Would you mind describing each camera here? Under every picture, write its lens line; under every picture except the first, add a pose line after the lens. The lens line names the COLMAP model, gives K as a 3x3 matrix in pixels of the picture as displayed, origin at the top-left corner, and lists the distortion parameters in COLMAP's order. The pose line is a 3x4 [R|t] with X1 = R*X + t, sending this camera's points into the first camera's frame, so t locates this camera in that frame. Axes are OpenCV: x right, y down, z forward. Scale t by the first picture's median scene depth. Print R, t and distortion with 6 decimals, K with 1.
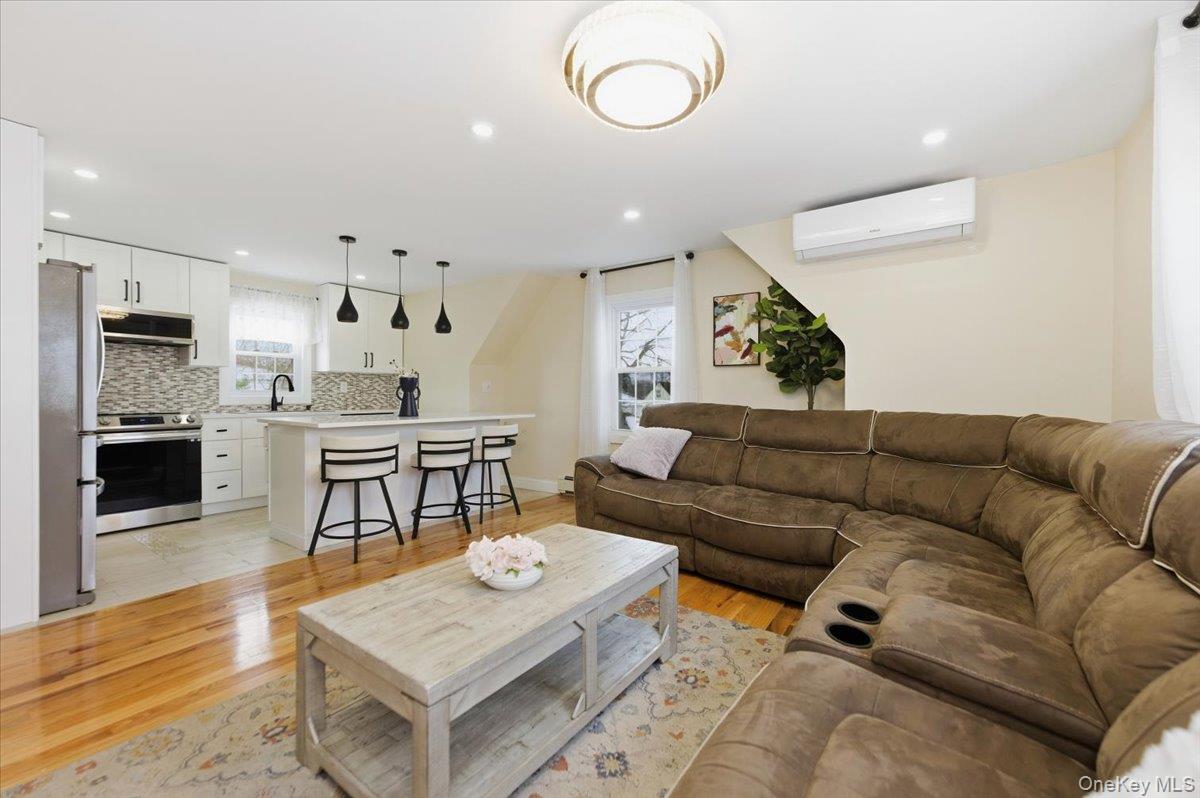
lens RADIAL K [[493.5, 0, 612.2], [0, 493.5, 396.8], [0, 0, 1]] dist [-0.001729, 0.002701]
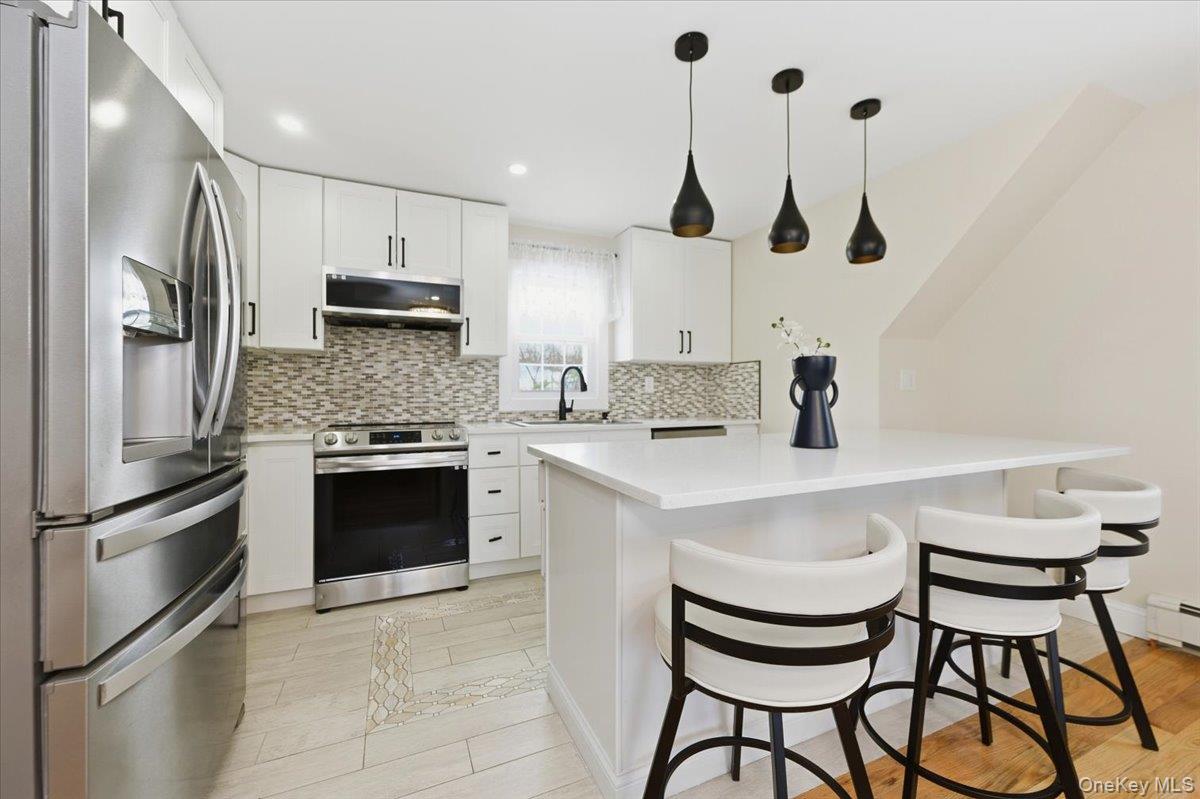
lens RADIAL K [[493.5, 0, 602.6], [0, 493.5, 394.3], [0, 0, 1]] dist [-0.001729, 0.002701]
pose [[0.859383, -0.003613, -0.511319, -0.310270], [0.001069, 0.999986, -0.005270, -0.003975], [0.511331, 0.003982, 0.859375, 0.473640]]
